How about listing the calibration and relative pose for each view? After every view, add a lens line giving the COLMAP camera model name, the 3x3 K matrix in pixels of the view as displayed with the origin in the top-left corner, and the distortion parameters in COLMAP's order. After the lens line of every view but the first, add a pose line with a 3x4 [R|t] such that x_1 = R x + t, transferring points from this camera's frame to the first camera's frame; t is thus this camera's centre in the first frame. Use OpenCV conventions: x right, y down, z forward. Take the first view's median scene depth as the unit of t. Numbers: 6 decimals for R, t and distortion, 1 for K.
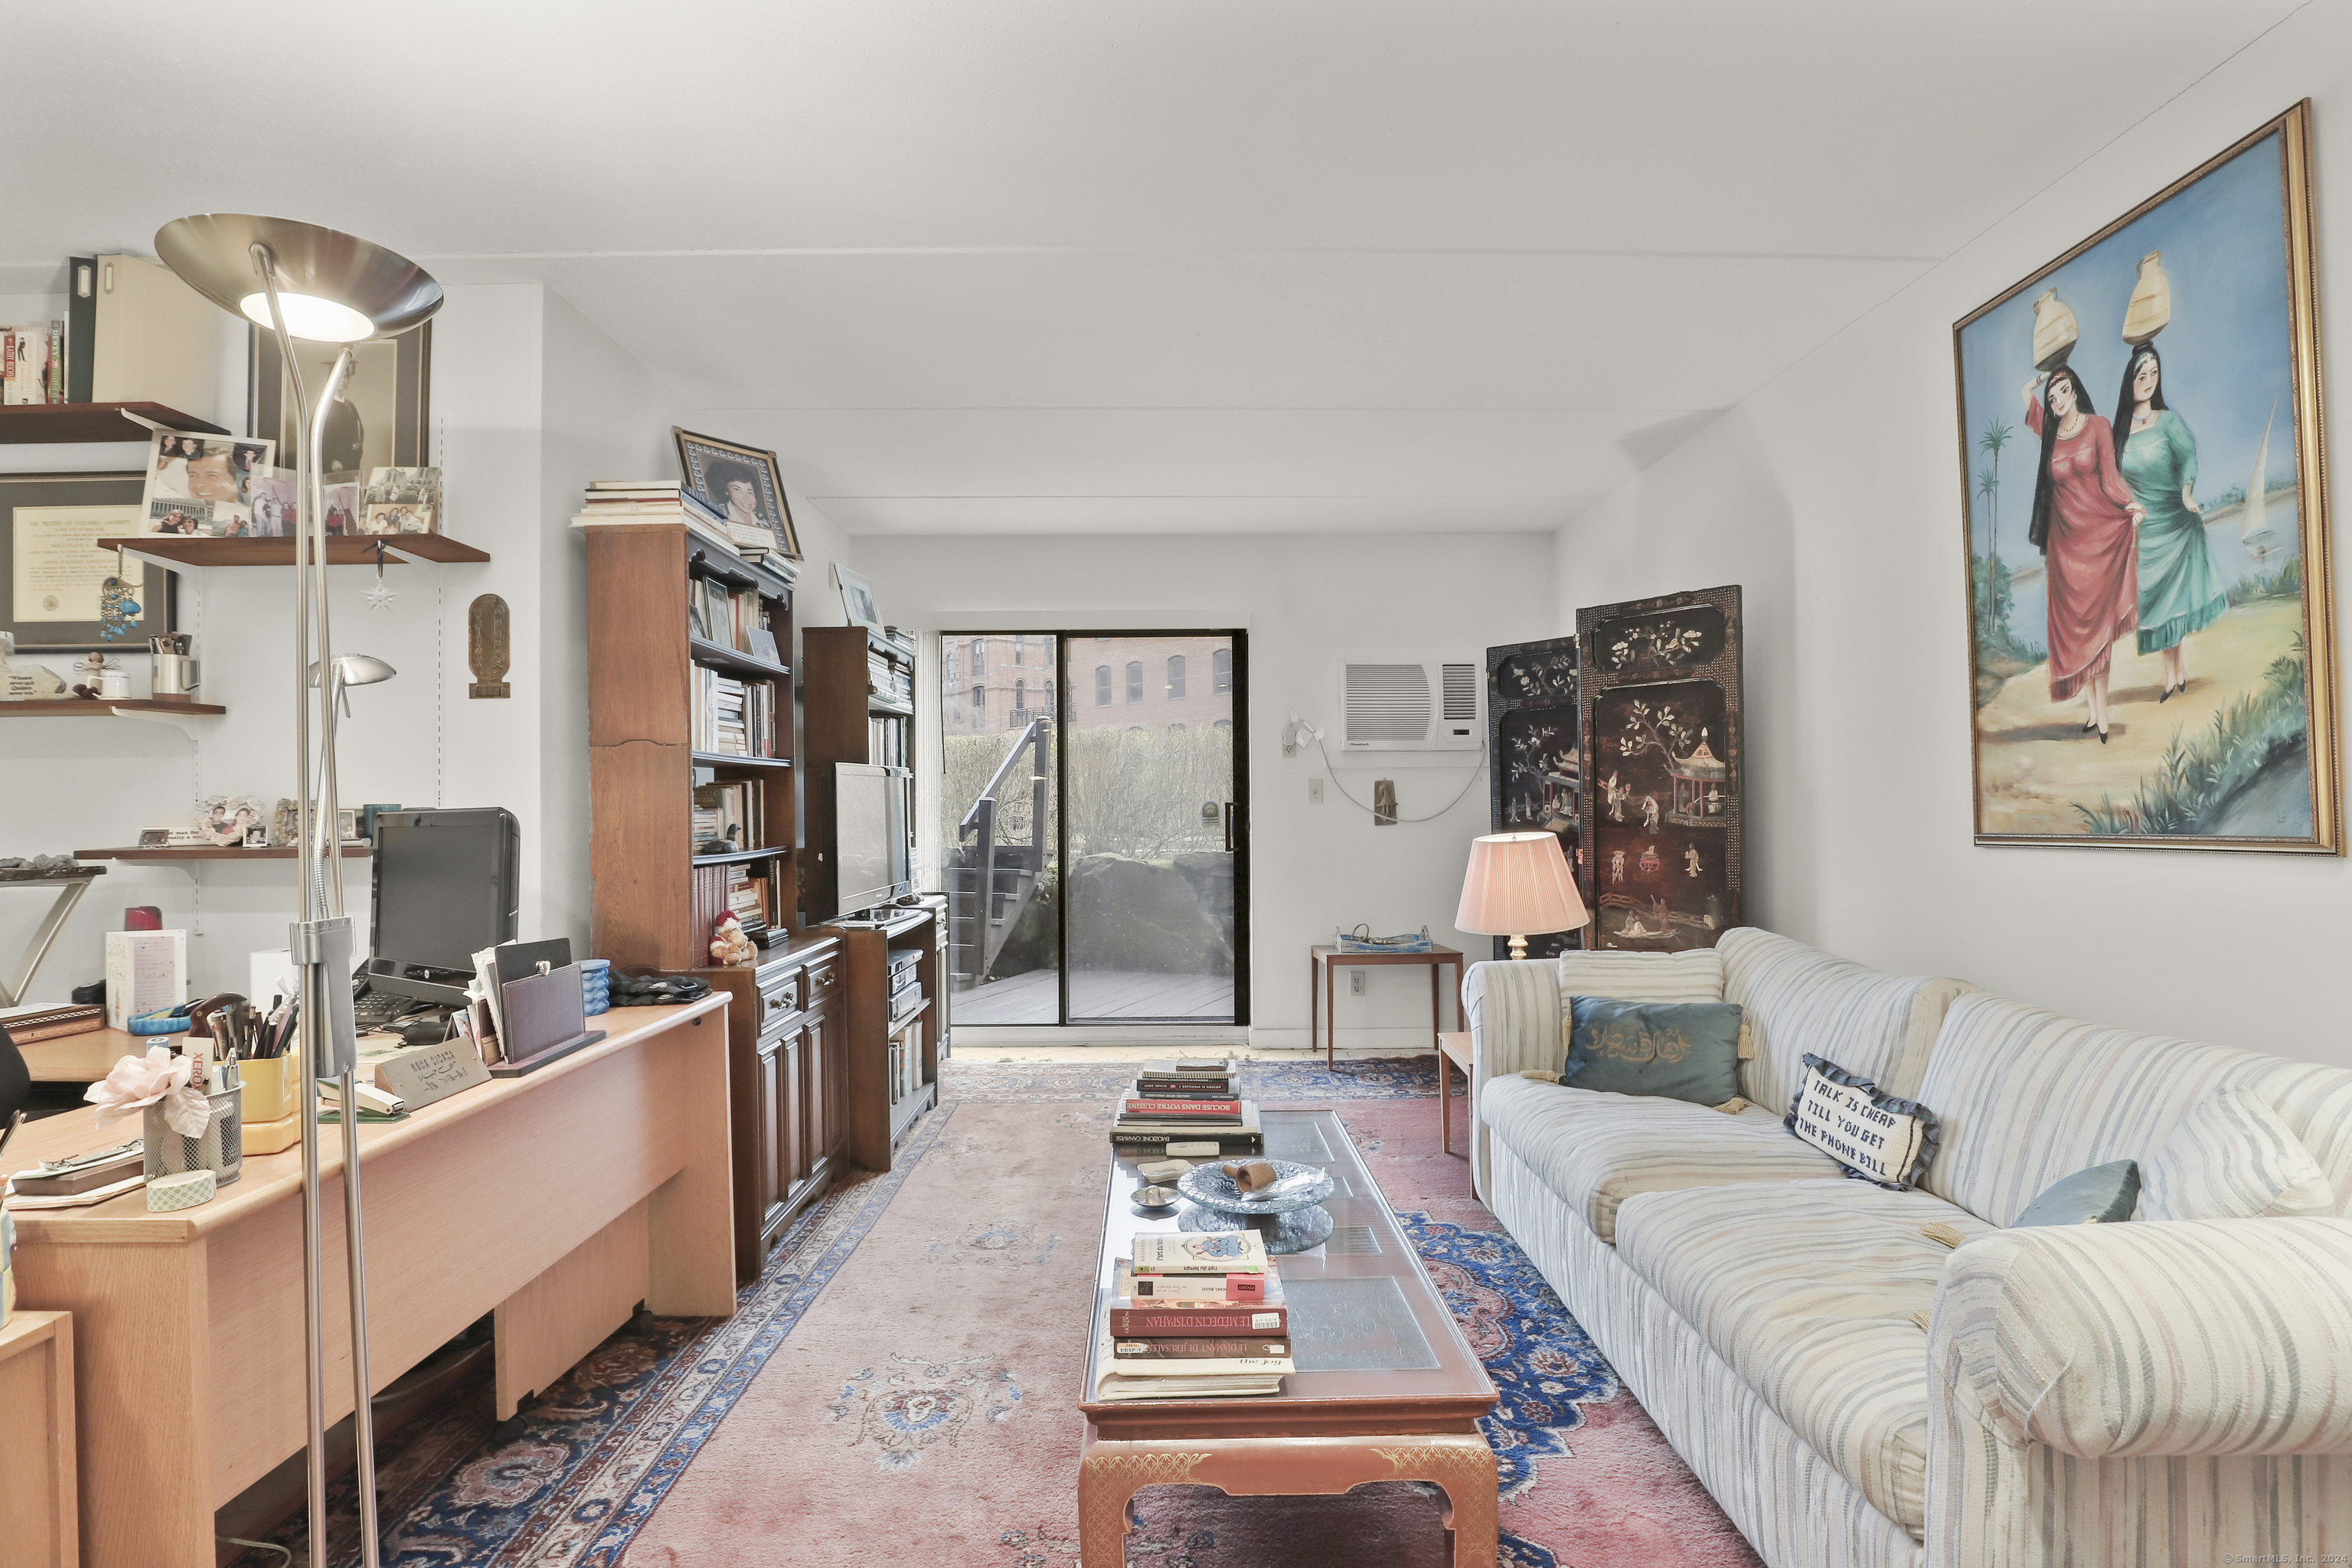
lens RADIAL K [[1086.3, 0, 1171.3], [0, 1086.3, 793.5], [0, 0, 1]] dist [-0.037165, 0.007036]
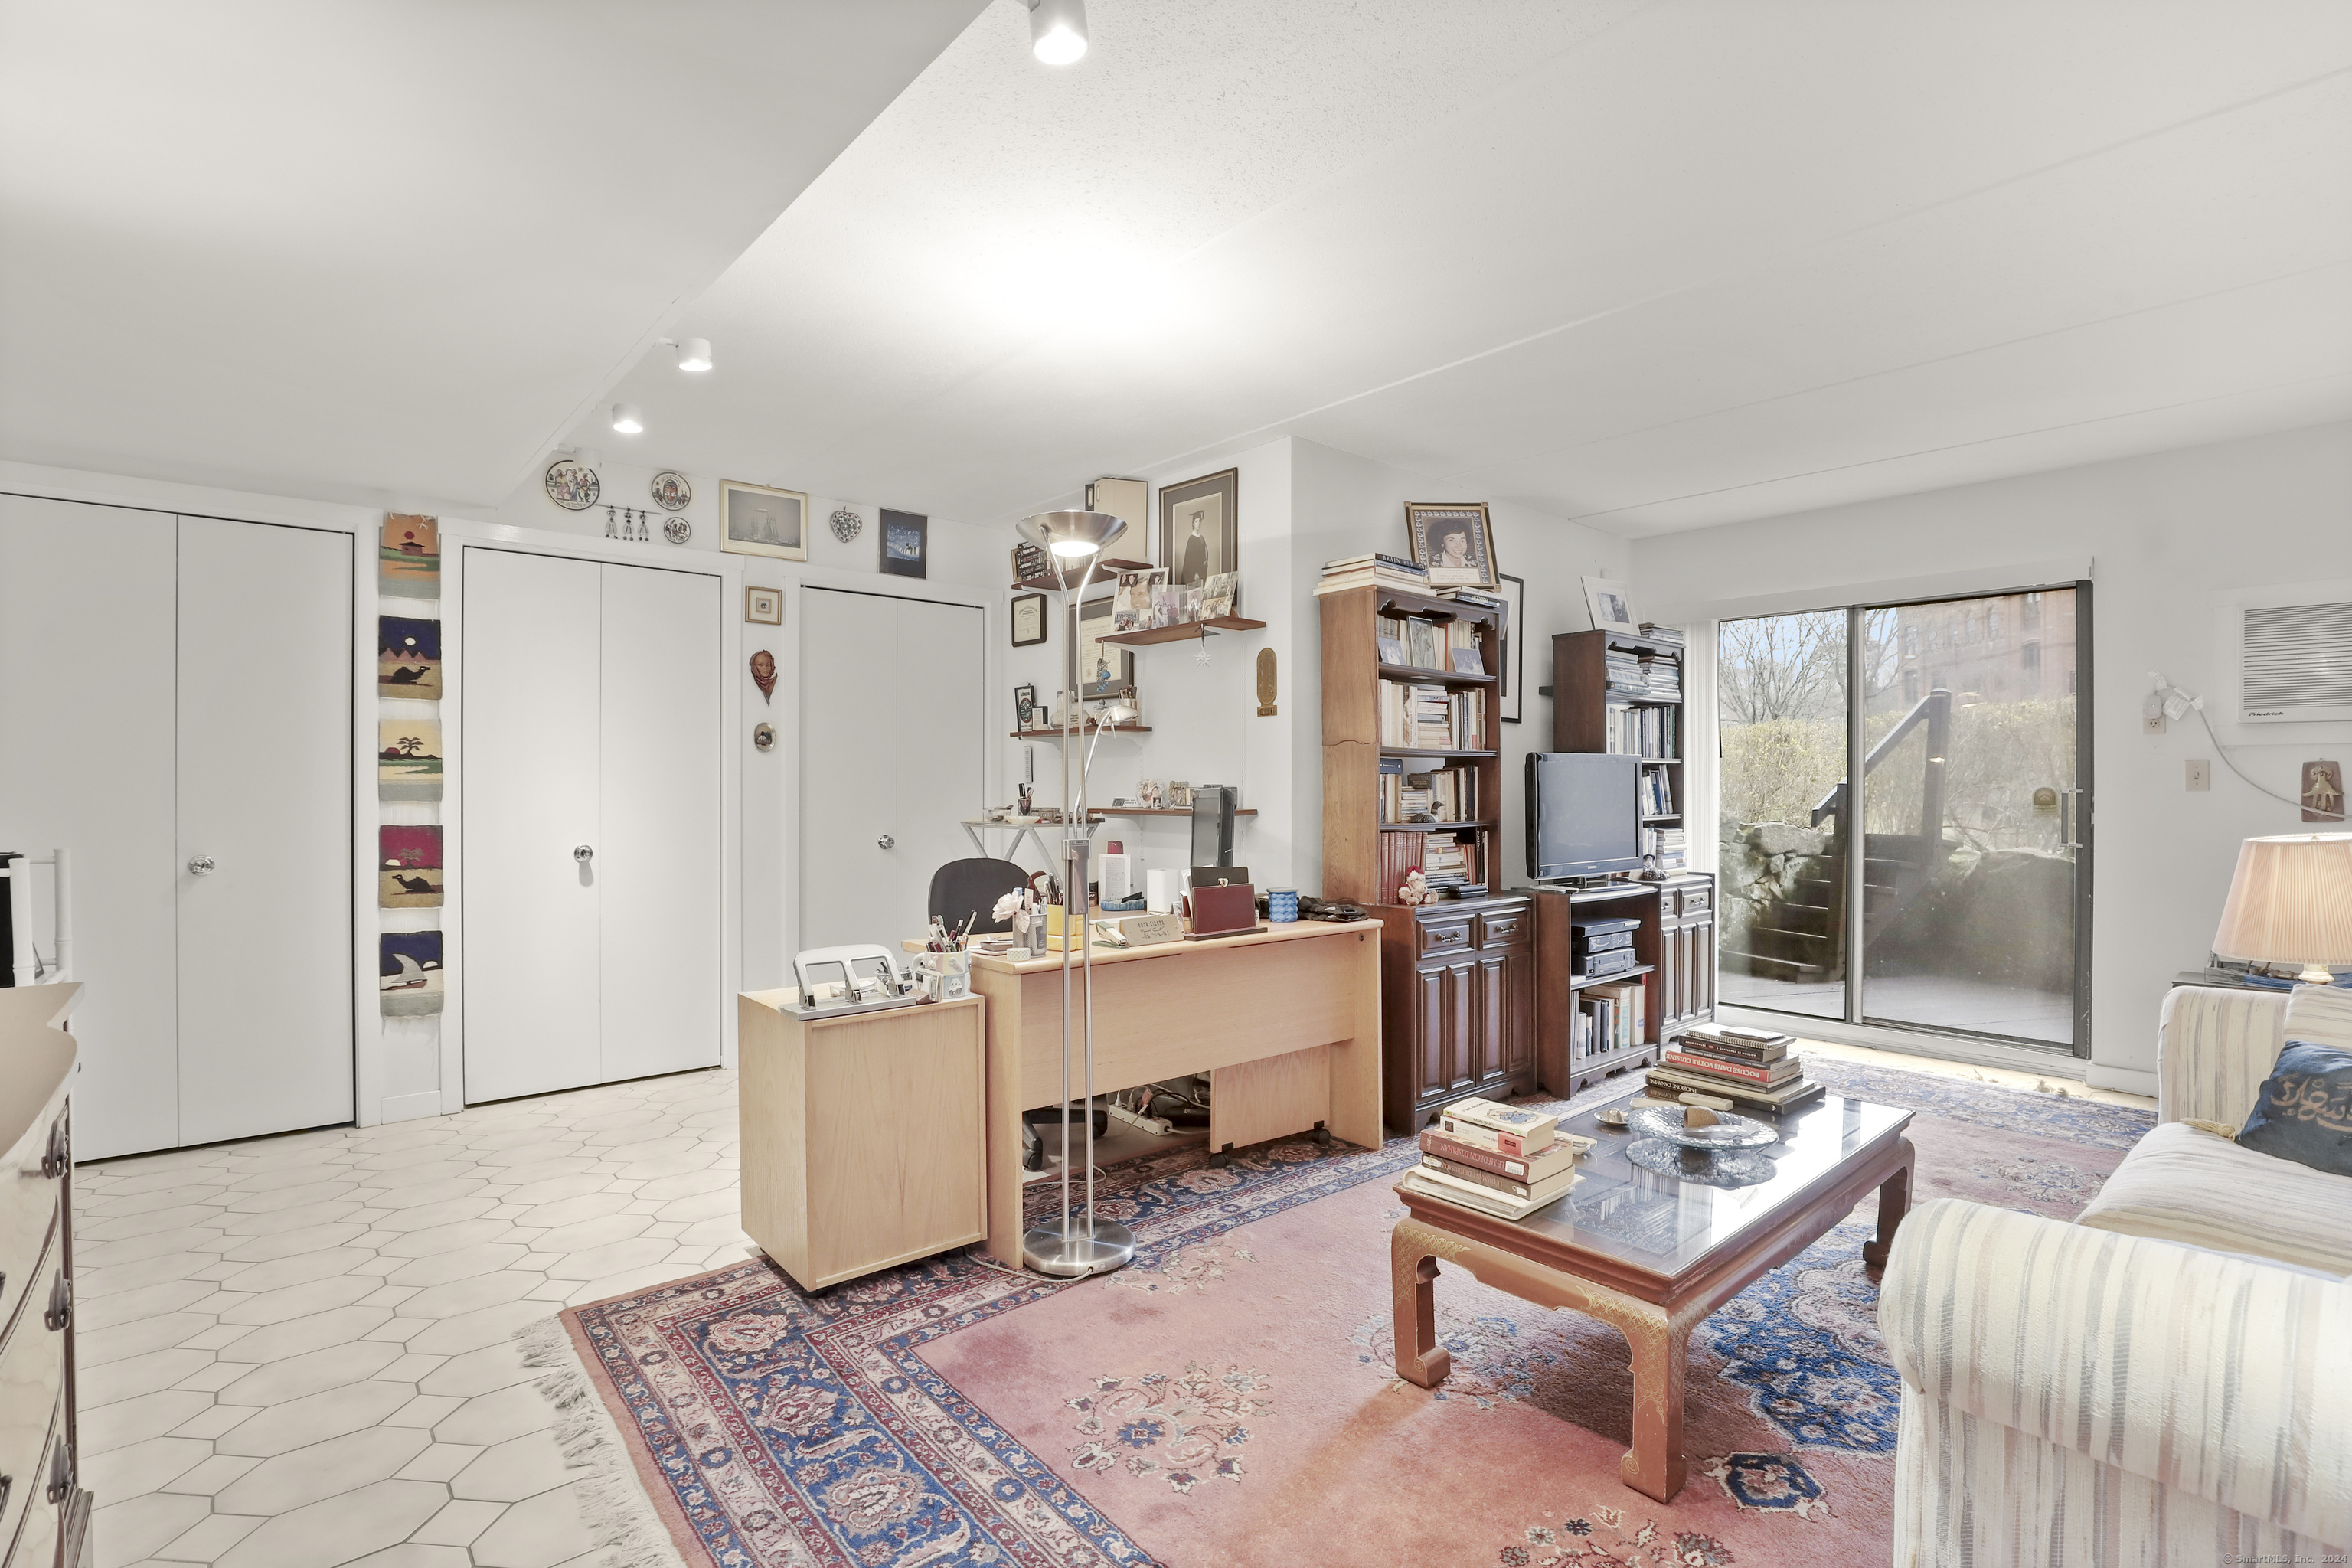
lens RADIAL K [[1086.3, 0, 1171.3], [0, 1086.3, 793.5], [0, 0, 1]] dist [-0.037165, 0.007036]
pose [[0.649495, 0.012510, -0.760263, 0.535217], [-0.000271, 0.999868, 0.016221, -0.003545], [0.760366, -0.010330, 0.649413, -0.134012]]
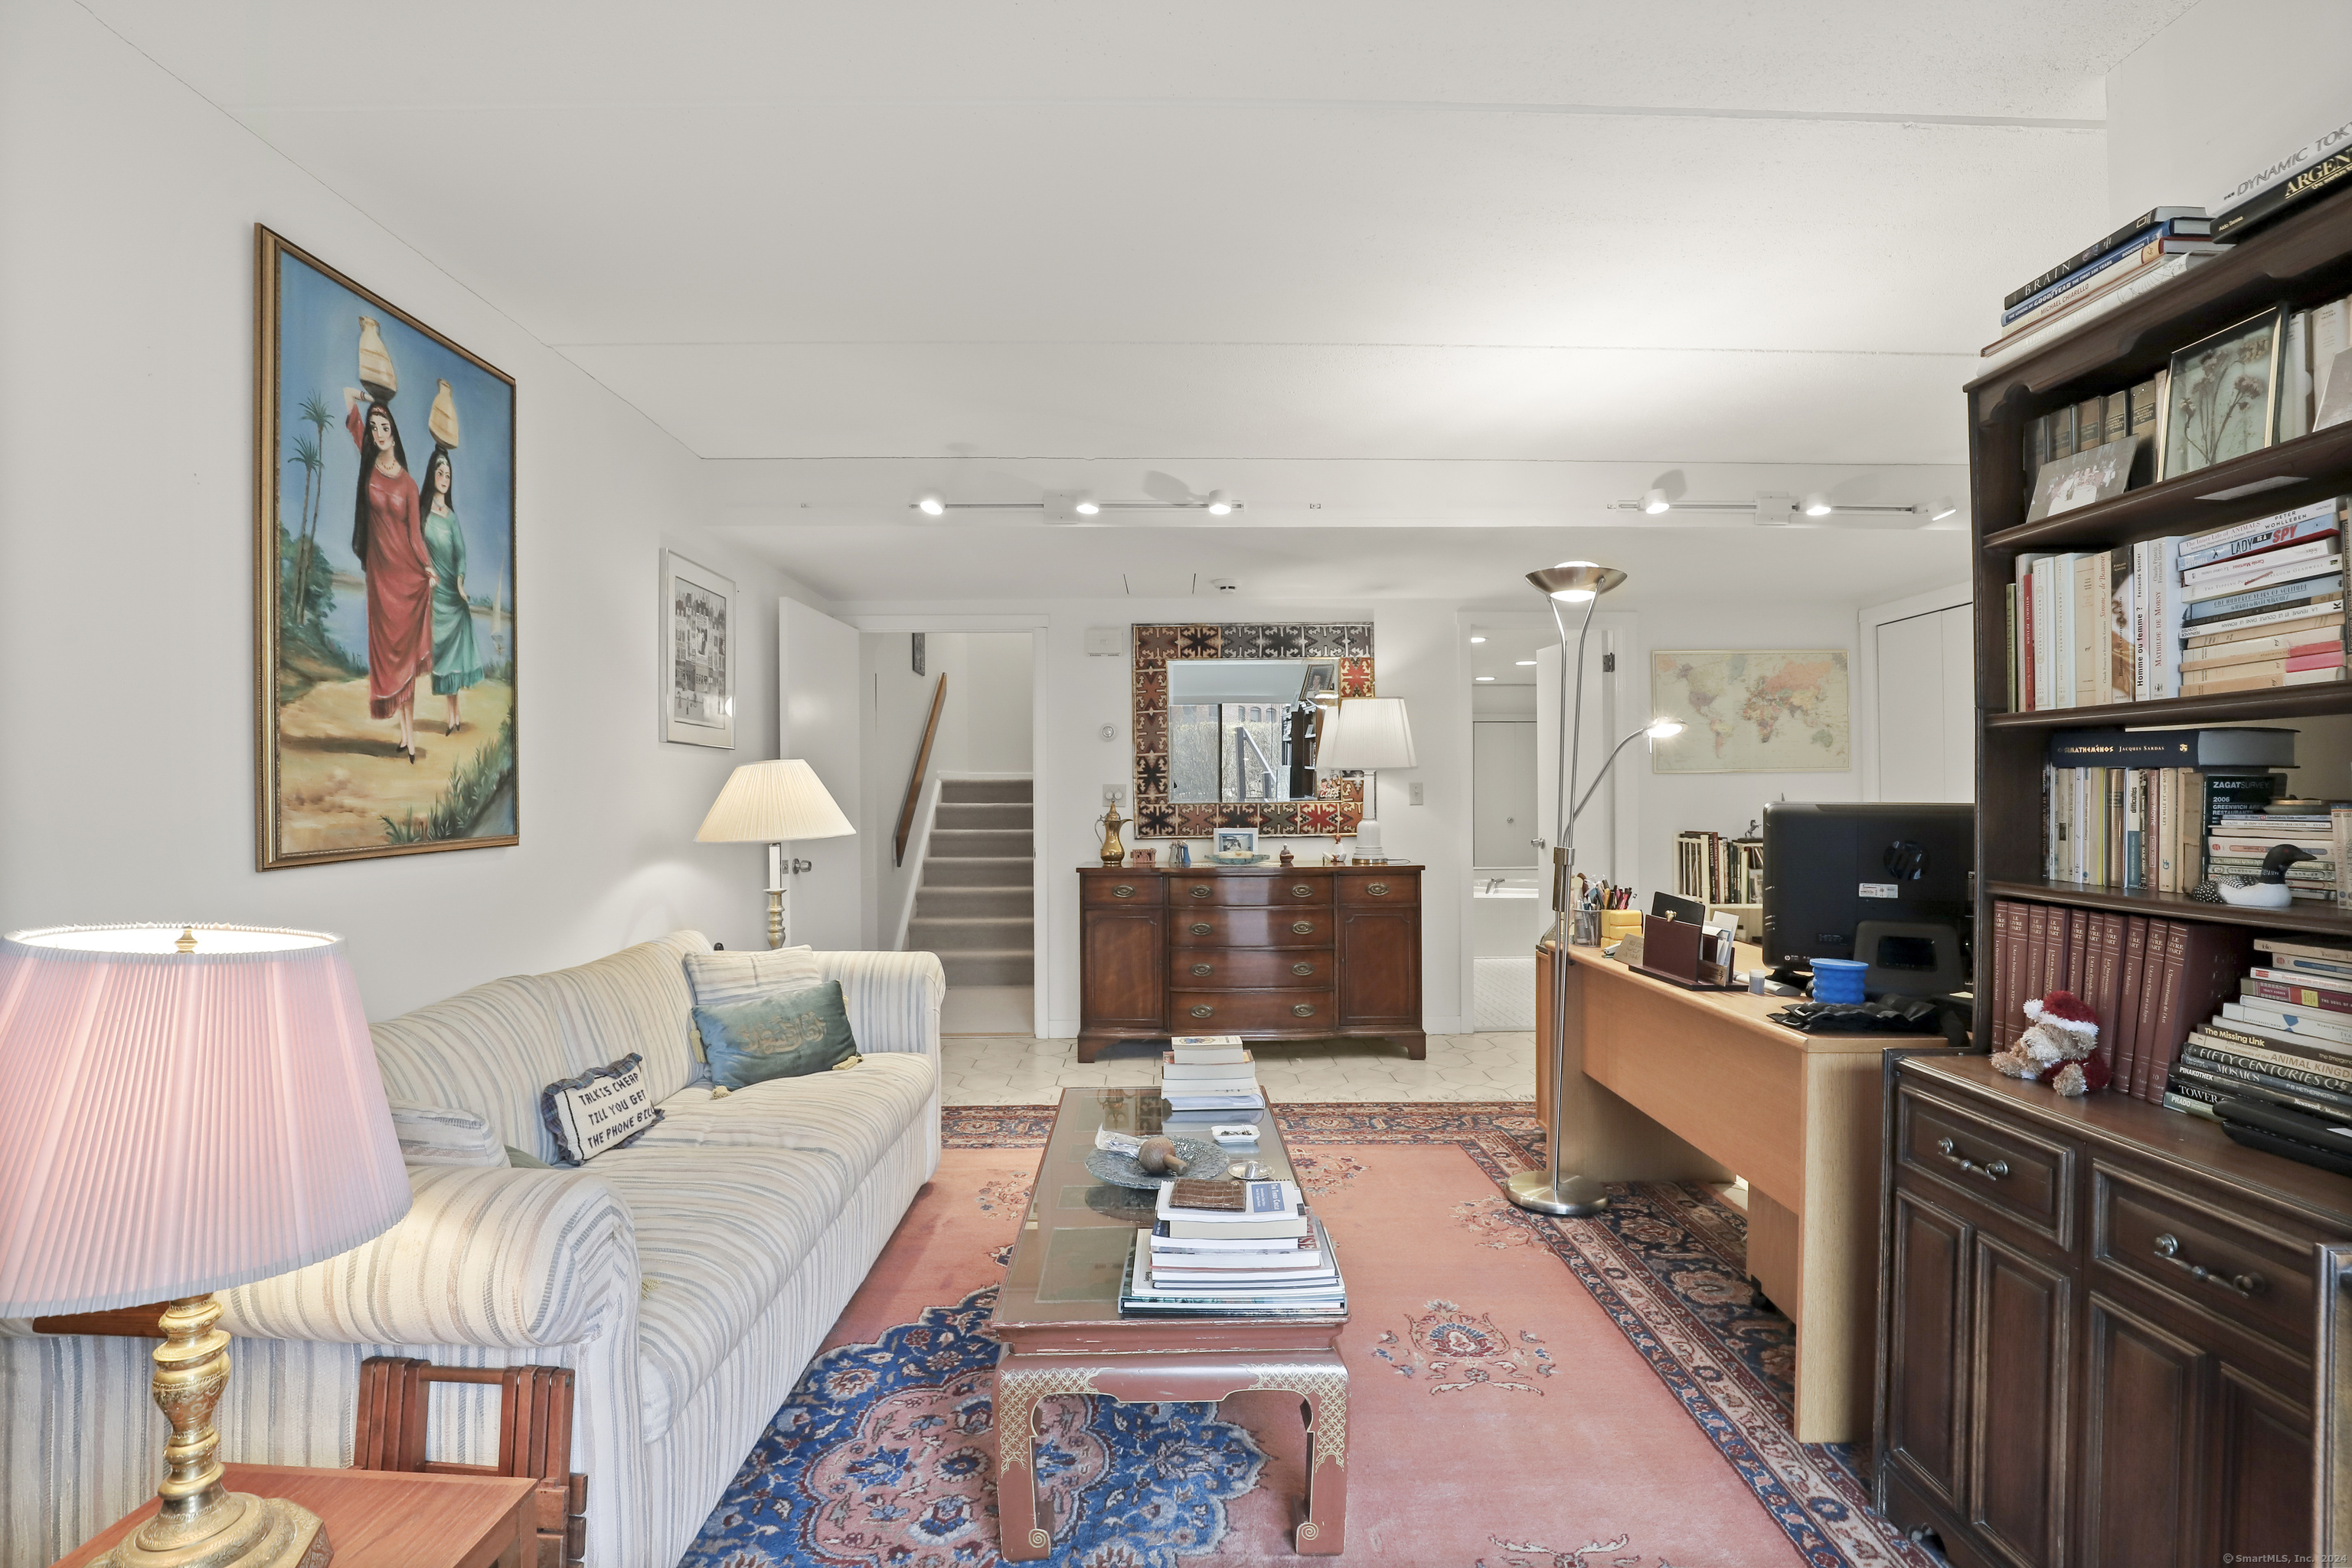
lens RADIAL K [[1086.3, 0, 1171.3], [0, 1086.3, 793.5], [0, 0, 1]] dist [-0.037165, 0.007036]
pose [[-0.999903, 0.012936, -0.005257, 0.061564], [0.013007, 0.999821, -0.013741, 0.010625], [0.005079, -0.013808, -0.999892, 1.982506]]
